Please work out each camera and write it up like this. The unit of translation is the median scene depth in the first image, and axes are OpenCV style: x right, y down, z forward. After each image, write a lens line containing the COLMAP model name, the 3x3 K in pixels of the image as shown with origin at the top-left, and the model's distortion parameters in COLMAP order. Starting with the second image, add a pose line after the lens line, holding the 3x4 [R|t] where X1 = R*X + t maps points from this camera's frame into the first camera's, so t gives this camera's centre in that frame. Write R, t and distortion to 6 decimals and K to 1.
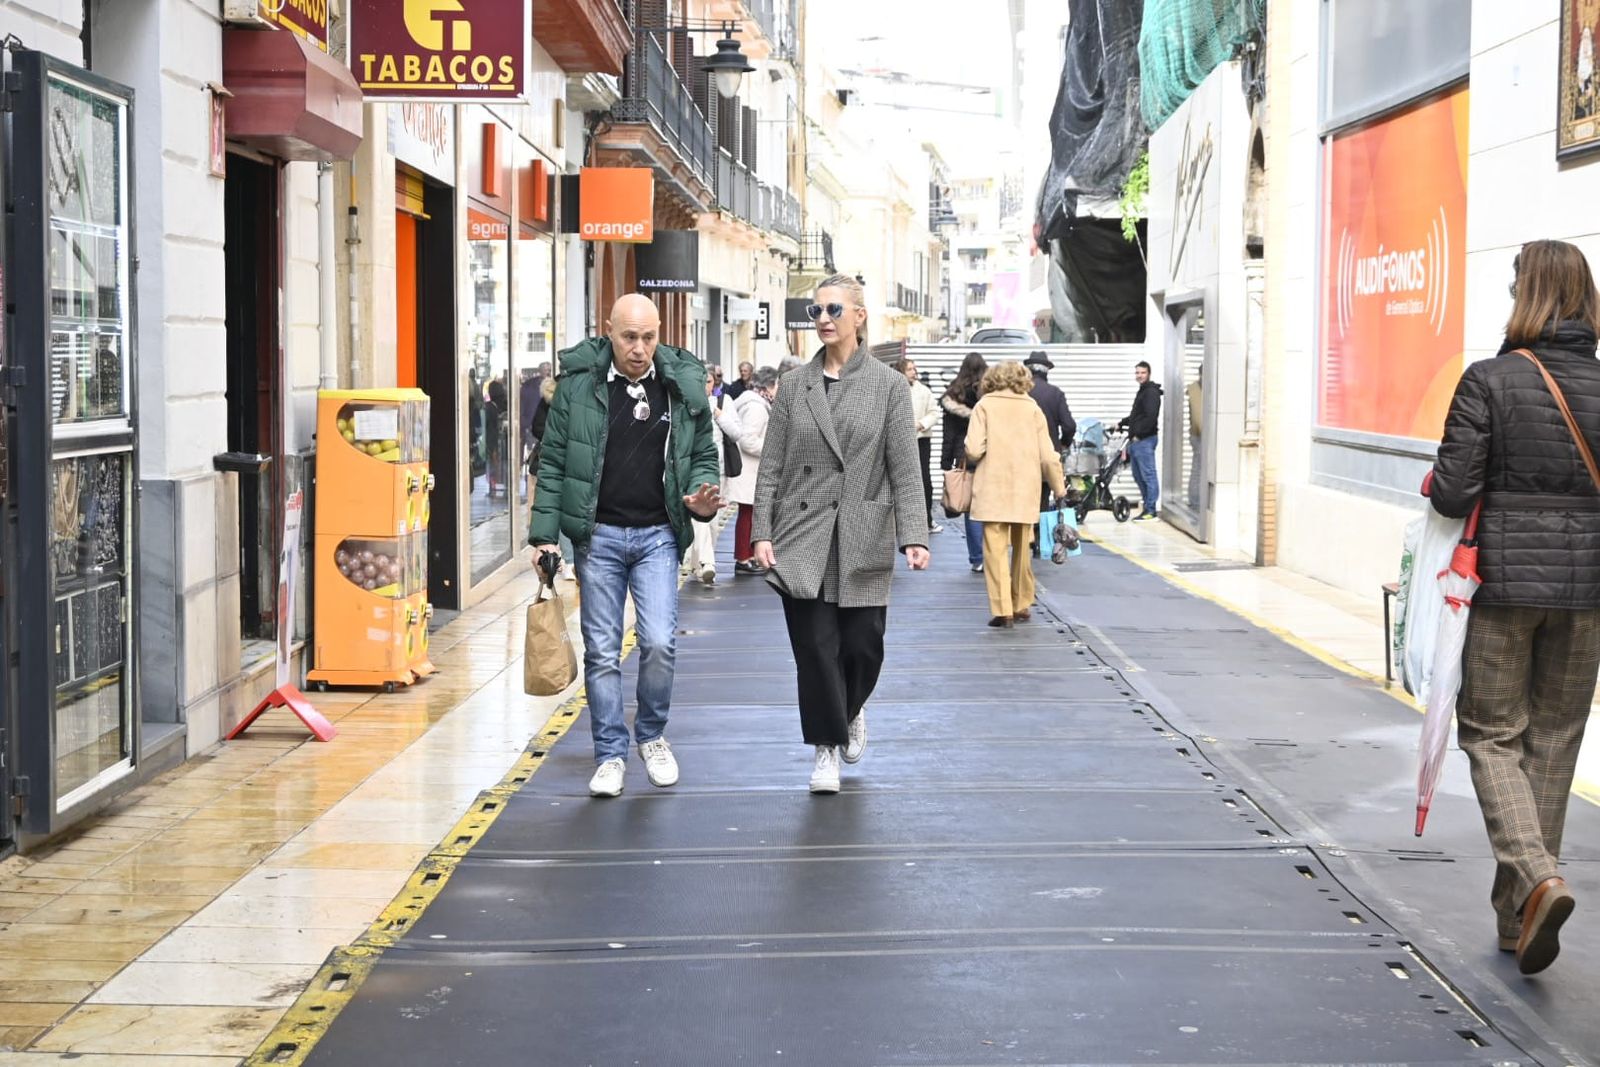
lens RADIAL K [[2653.7, 0, 800.0], [0, 2653.7, 533.5], [0, 0, 1]] dist [-0.011575, -0.044718]
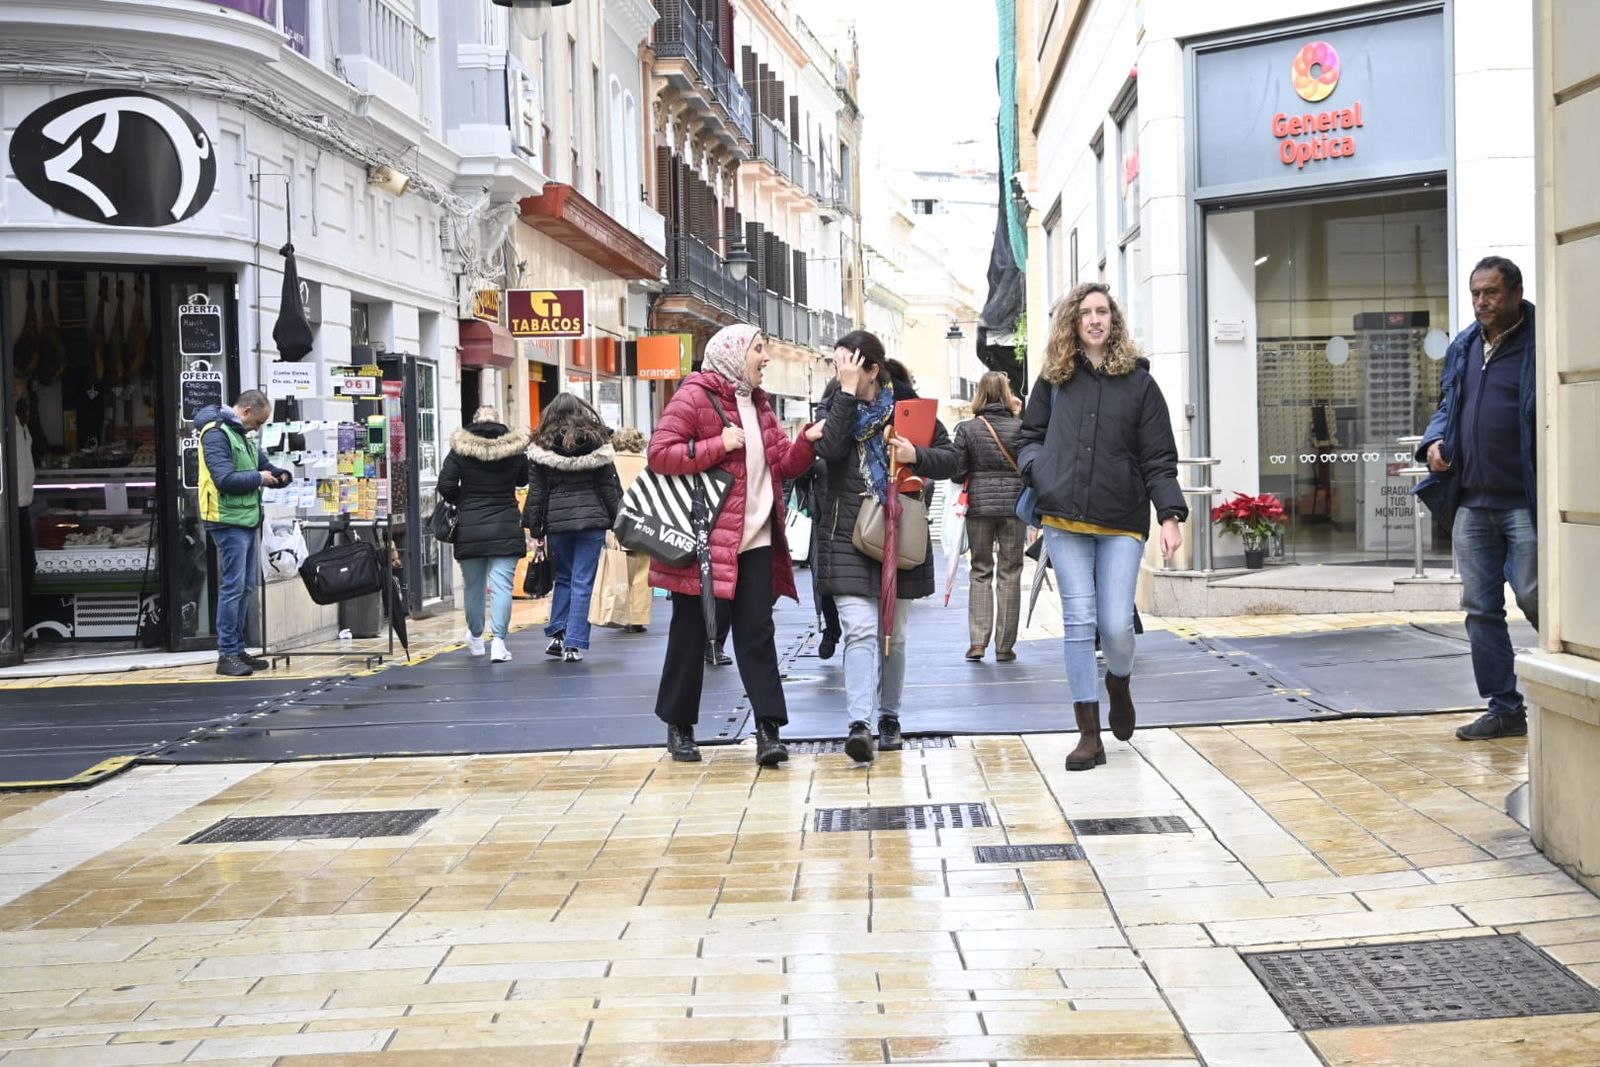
lens RADIAL K [[2653.7, 0, 800.0], [0, 2653.7, 533.5], [0, 0, 1]] dist [-0.011575, -0.044718]
pose [[0.998442, -0.026523, -0.049101, 0.111248], [0.024872, 0.999114, -0.033940, 0.050852], [0.049958, 0.032666, 0.998217, -0.744125]]
